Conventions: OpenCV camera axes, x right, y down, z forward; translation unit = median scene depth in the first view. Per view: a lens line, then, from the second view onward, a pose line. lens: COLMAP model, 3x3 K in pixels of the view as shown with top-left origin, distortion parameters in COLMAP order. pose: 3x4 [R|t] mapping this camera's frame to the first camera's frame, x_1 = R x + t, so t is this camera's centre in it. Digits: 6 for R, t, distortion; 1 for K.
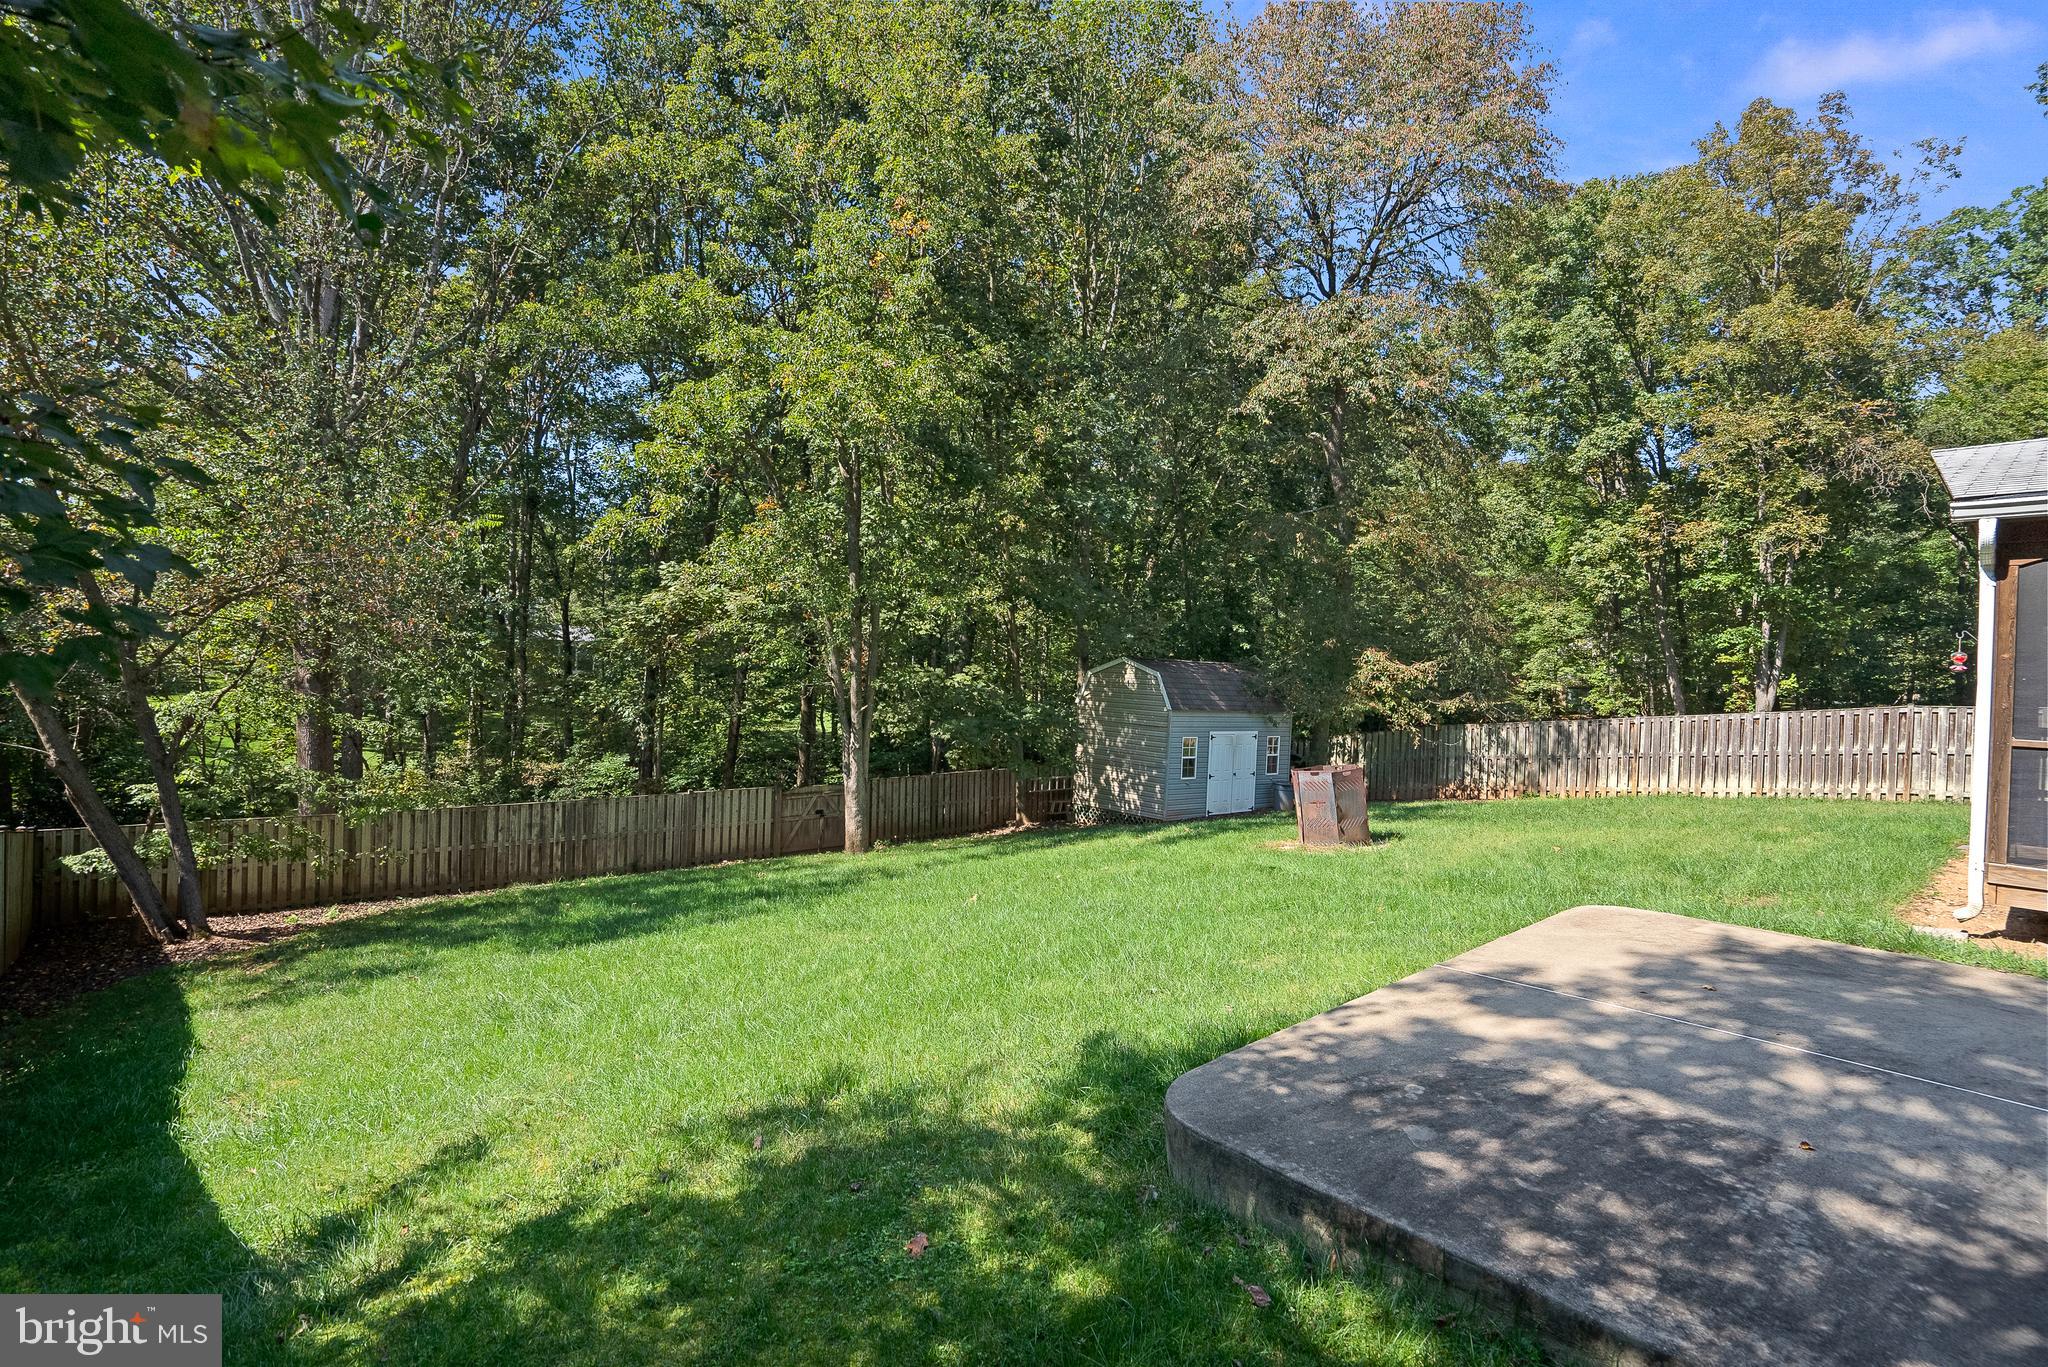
lens RADIAL K [[943.3, 0, 1051.7], [0, 943.3, 709.5], [0, 0, 1]] dist [-0.049813, 0.014013]
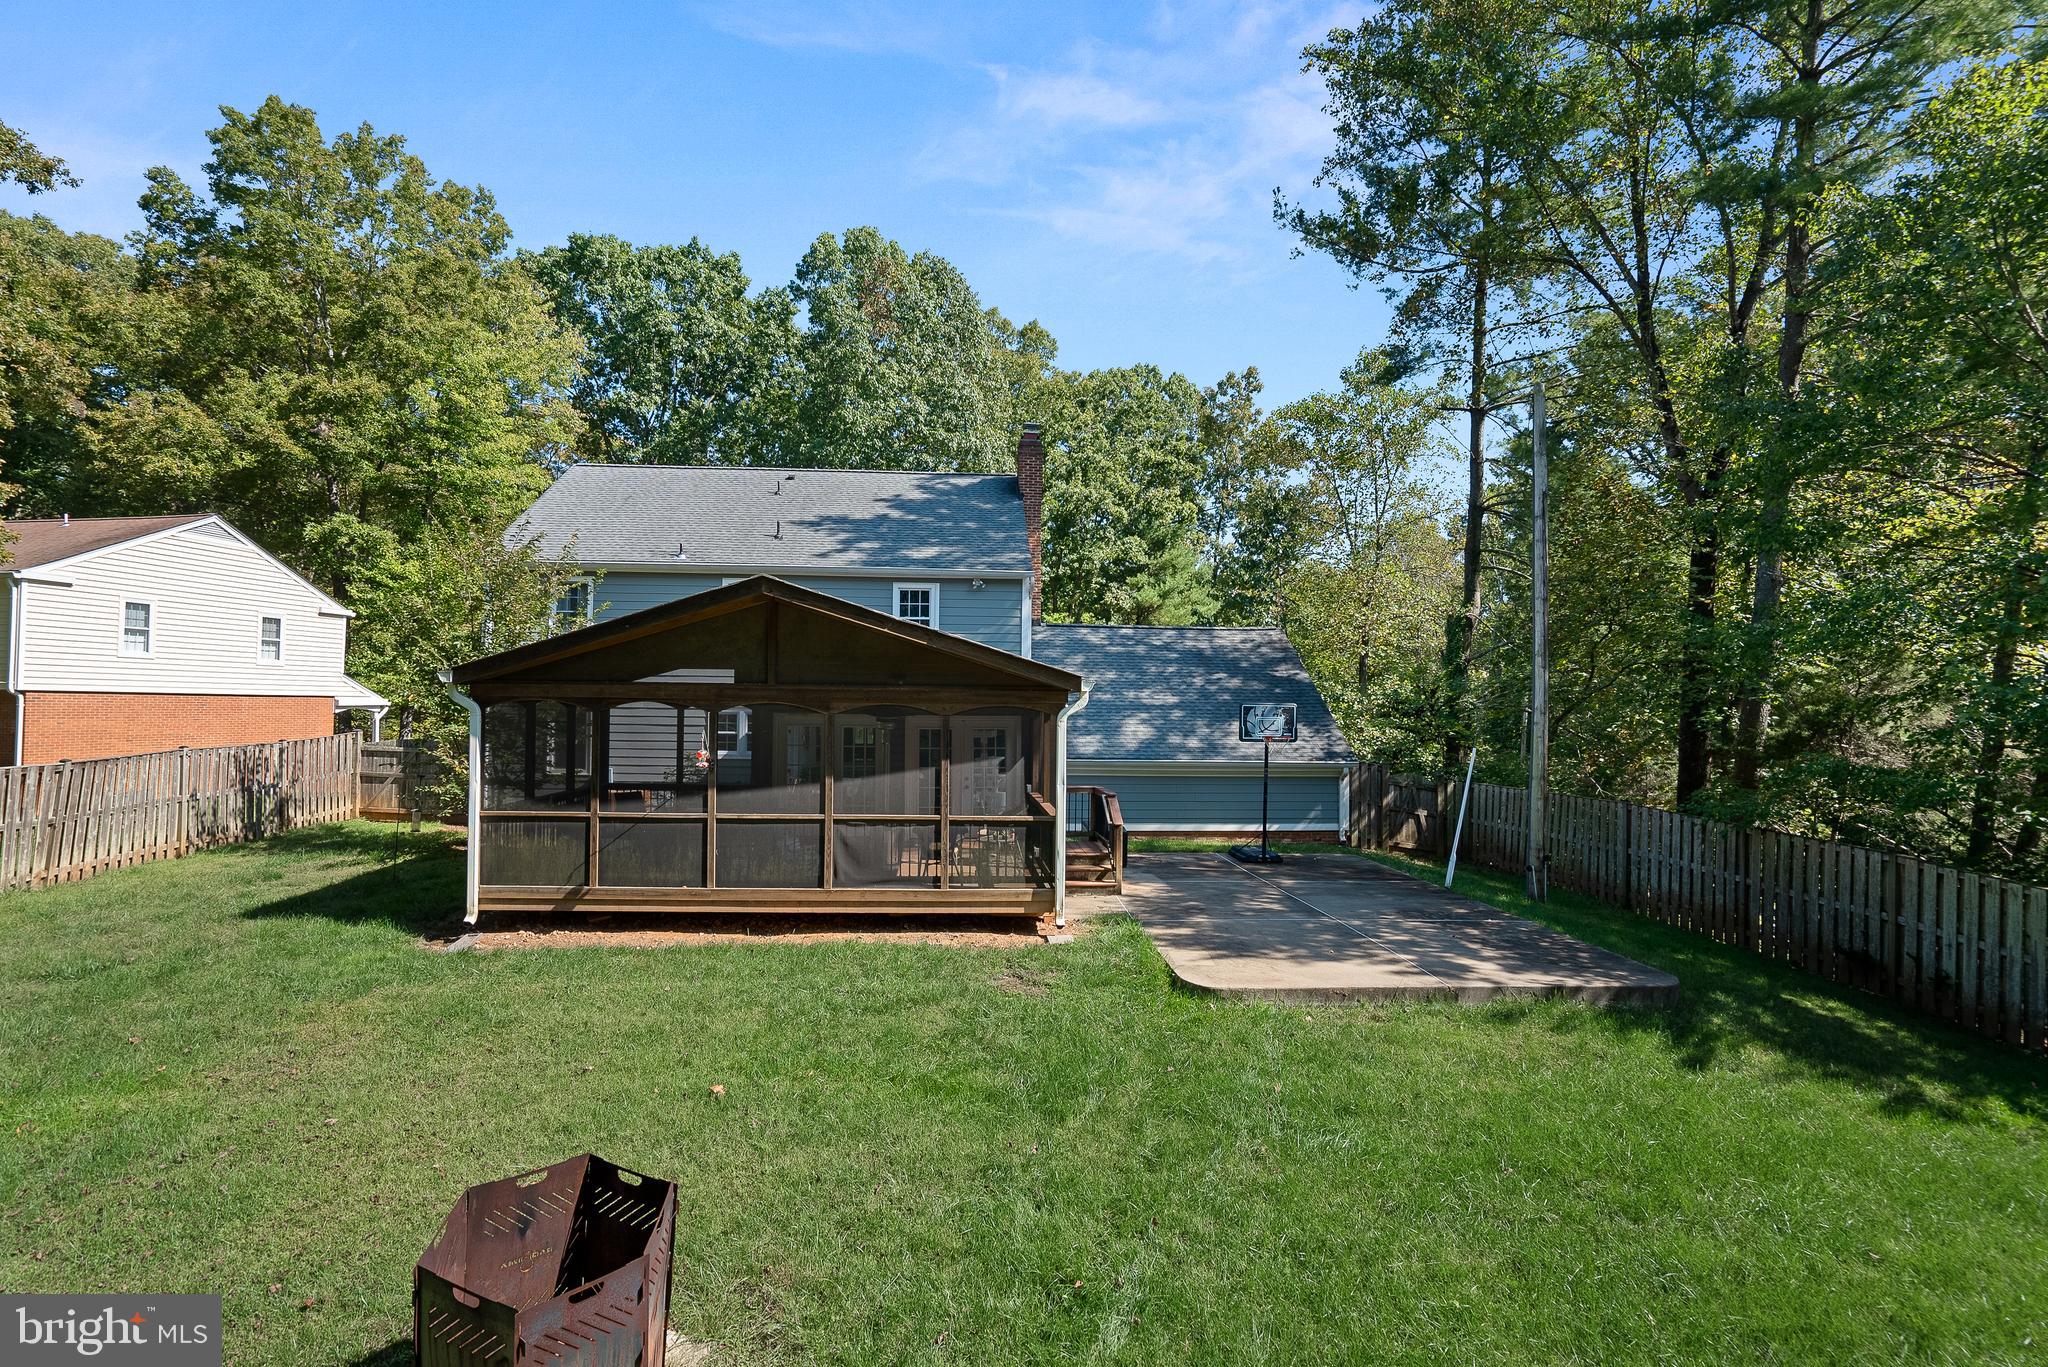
lens RADIAL K [[943.3, 0, 1007.7], [0, 943.3, 681.2], [0, 0, 1]] dist [-0.049813, 0.014013]
pose [[-0.780179, -0.024492, 0.625077, -0.000911], [-0.014558, 0.999673, 0.021000, -0.096950], [-0.625387, 0.007284, -0.780281, 0.918640]]
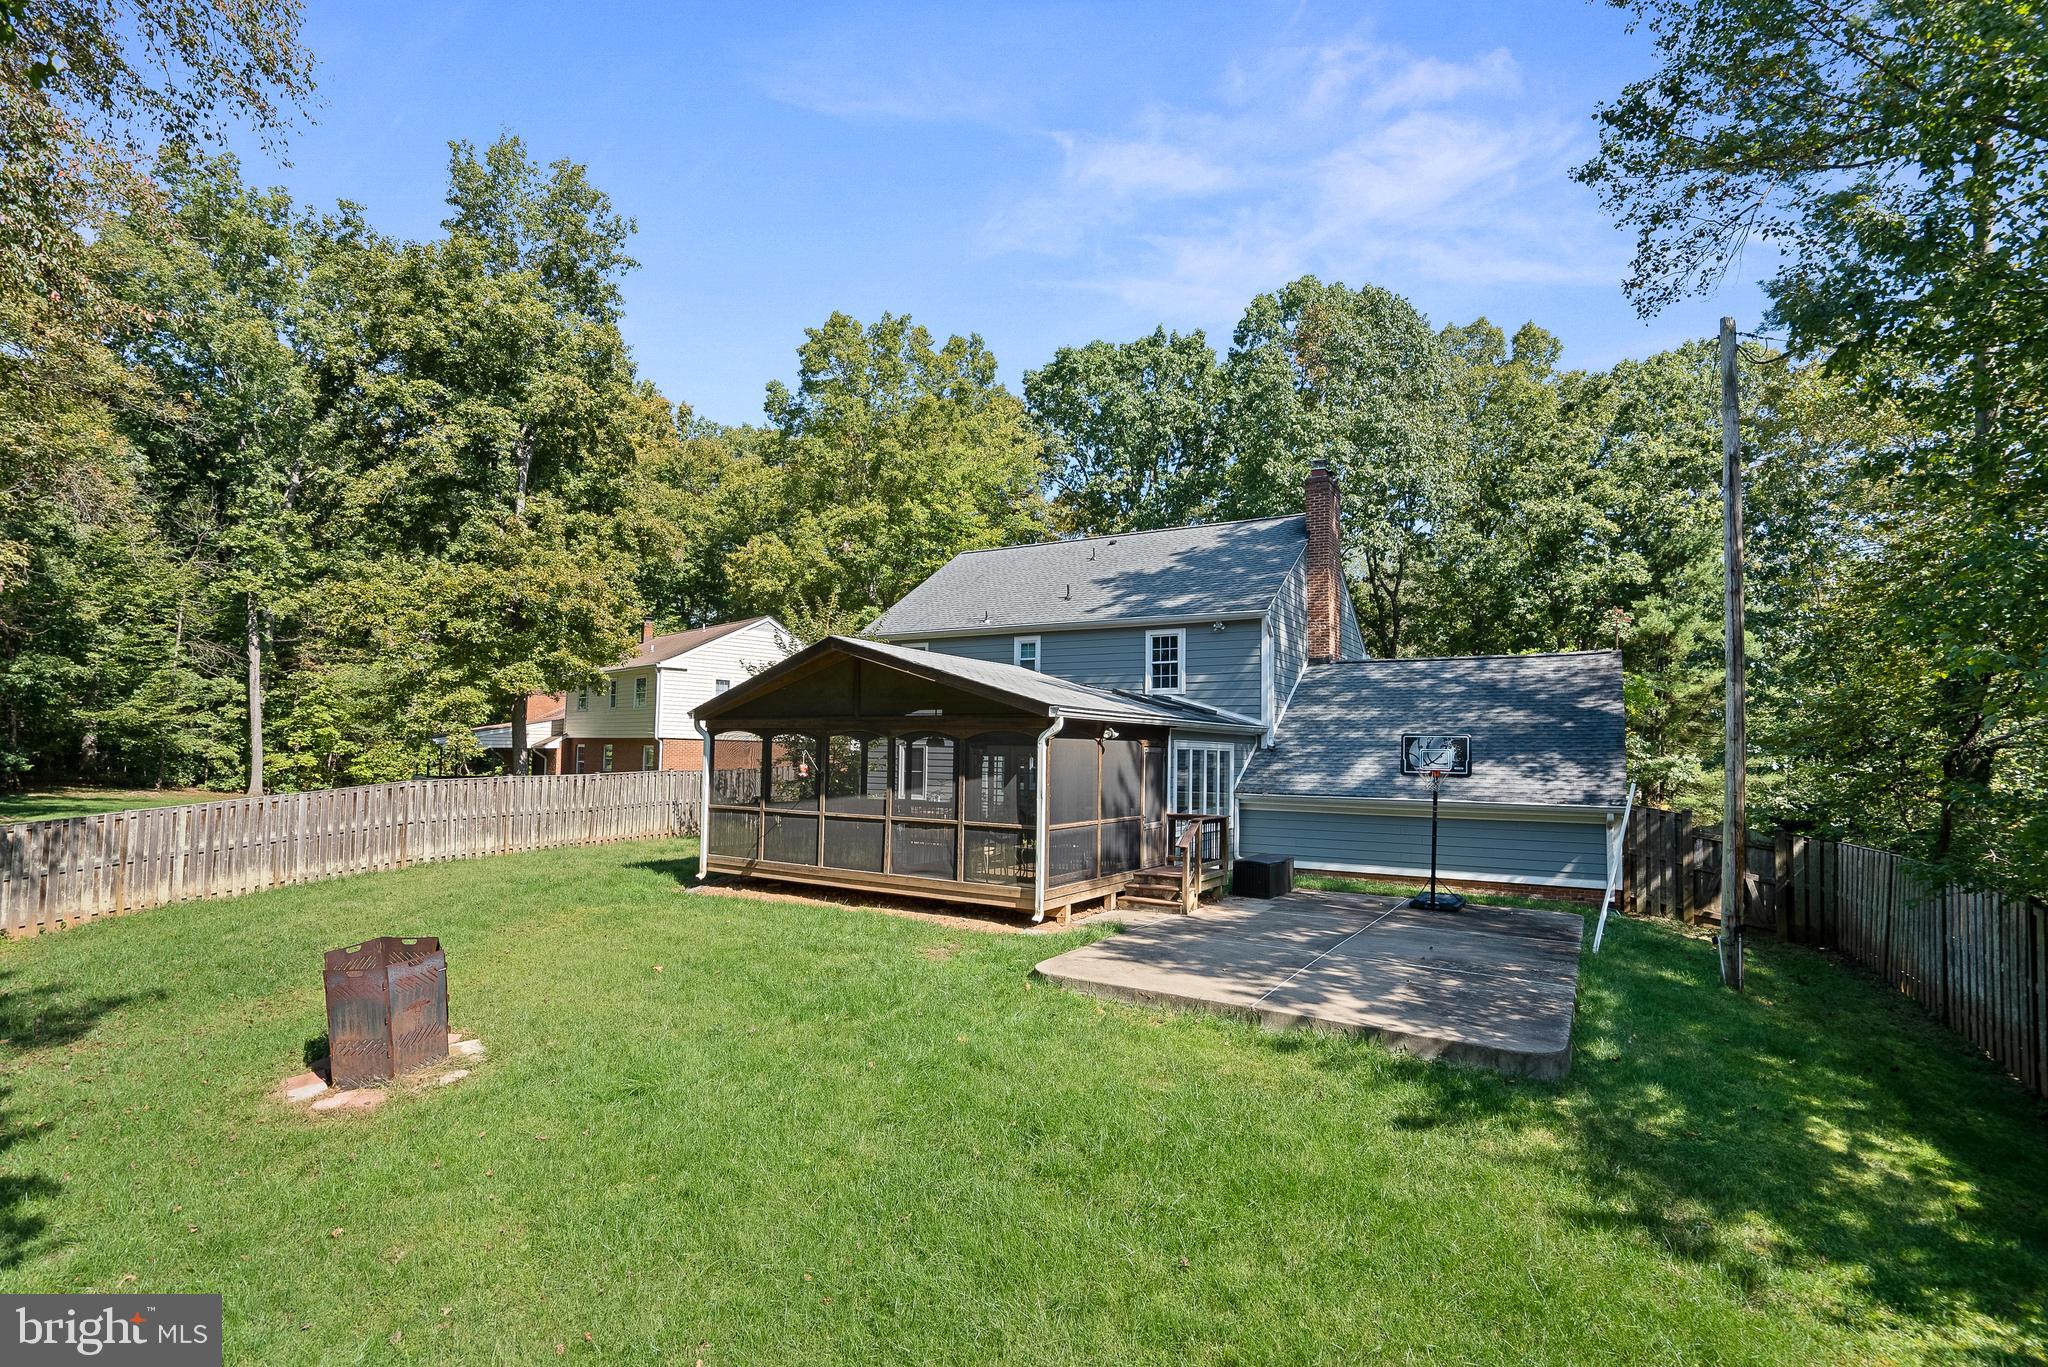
lens RADIAL K [[943.3, 0, 1005.4], [0, 943.3, 709.3], [0, 0, 1]] dist [-0.049813, 0.014013]
pose [[-0.267643, 0.008915, 0.963477, -0.348923], [0.008661, 0.999939, -0.006847, -0.078685], [-0.963479, 0.006512, -0.267704, 0.610397]]
